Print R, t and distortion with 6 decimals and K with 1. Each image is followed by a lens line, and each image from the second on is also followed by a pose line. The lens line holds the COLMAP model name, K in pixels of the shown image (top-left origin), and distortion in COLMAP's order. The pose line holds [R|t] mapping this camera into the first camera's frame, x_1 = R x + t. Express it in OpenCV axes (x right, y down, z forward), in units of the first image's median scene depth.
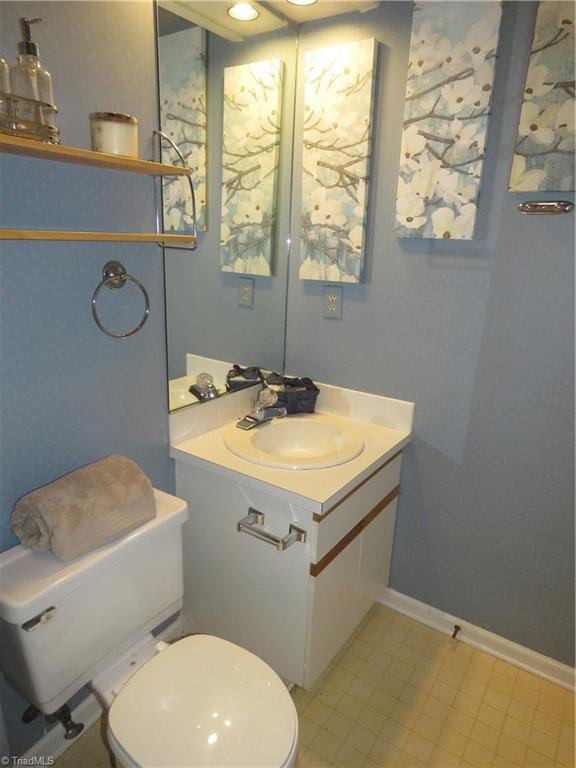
lens RADIAL K [[492.0, 0, 288.0], [0, 492.0, 384.0], [0, 0, 1]] dist [-0.000470, -0.000367]
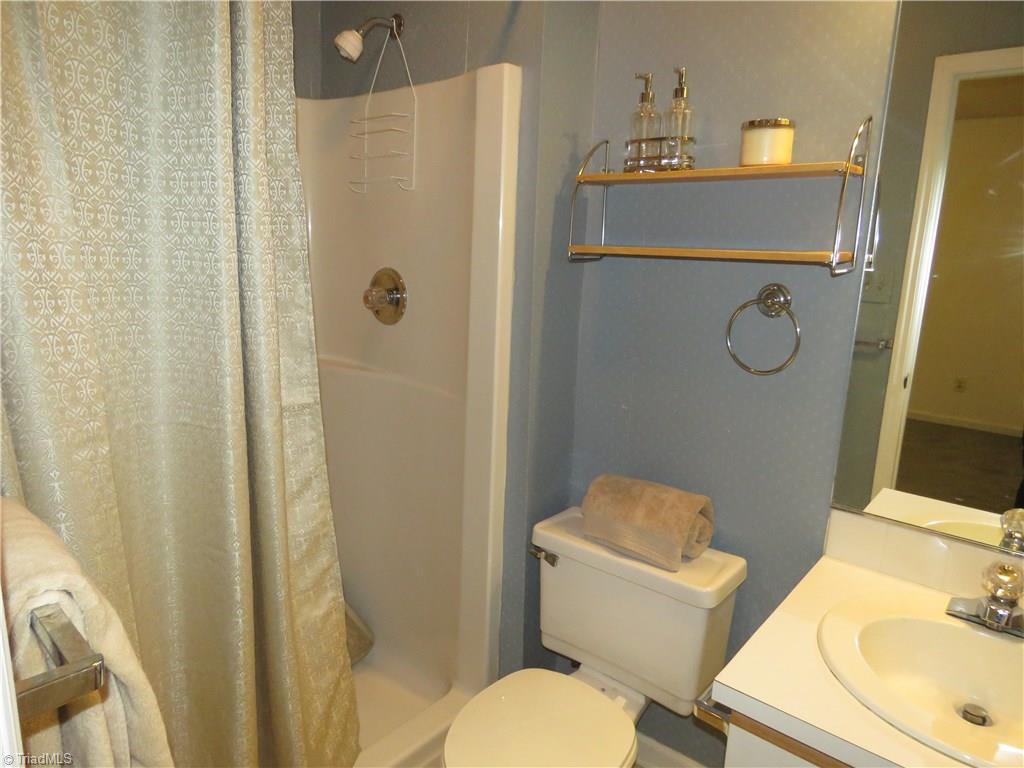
lens RADIAL K [[656.0, 0, 513.6], [0, 656.0, 386.2], [0, 0, 1]] dist [-0.000470, -0.000367]
pose [[-0.103013, 0.173612, -0.979412, 0.892912], [-0.314835, 0.928335, 0.197671, -0.184260], [0.943540, 0.328716, -0.040972, 0.739209]]
